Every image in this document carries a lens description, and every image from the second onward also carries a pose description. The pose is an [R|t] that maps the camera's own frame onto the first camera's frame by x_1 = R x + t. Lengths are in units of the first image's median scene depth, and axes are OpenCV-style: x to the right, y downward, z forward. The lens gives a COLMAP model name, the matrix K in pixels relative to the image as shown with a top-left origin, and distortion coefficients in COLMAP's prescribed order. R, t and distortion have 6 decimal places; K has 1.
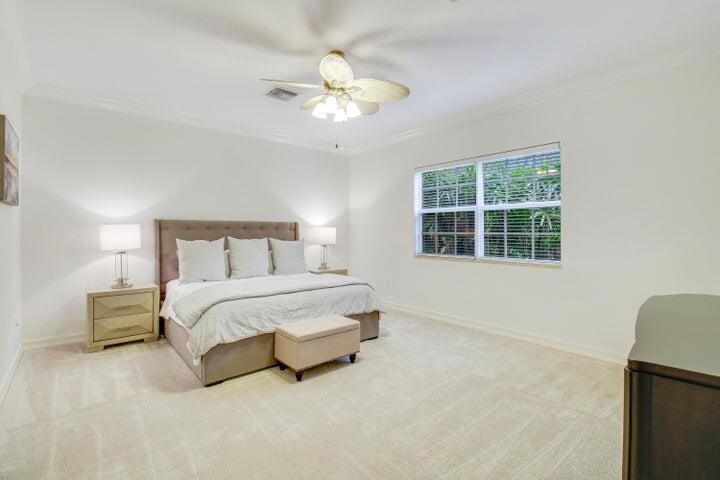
lens RADIAL K [[337.1, 0, 359.8], [0, 337.1, 235.4], [0, 0, 1]] dist [-0.003812, -0.007335]
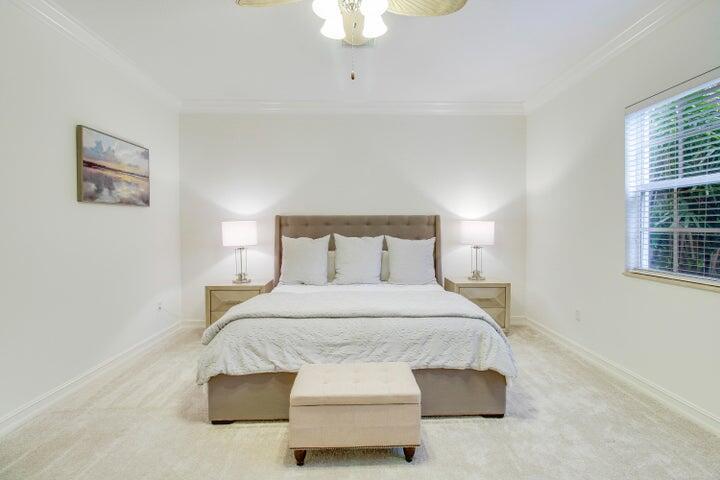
lens RADIAL K [[337.1, 0, 360.6], [0, 337.1, 232.4], [0, 0, 1]] dist [-0.003812, -0.007335]
pose [[0.778490, 0.005722, -0.627631, 0.206510], [-0.003243, 0.999982, 0.005094, -0.004945], [0.627649, -0.001930, 0.778494, 0.396752]]
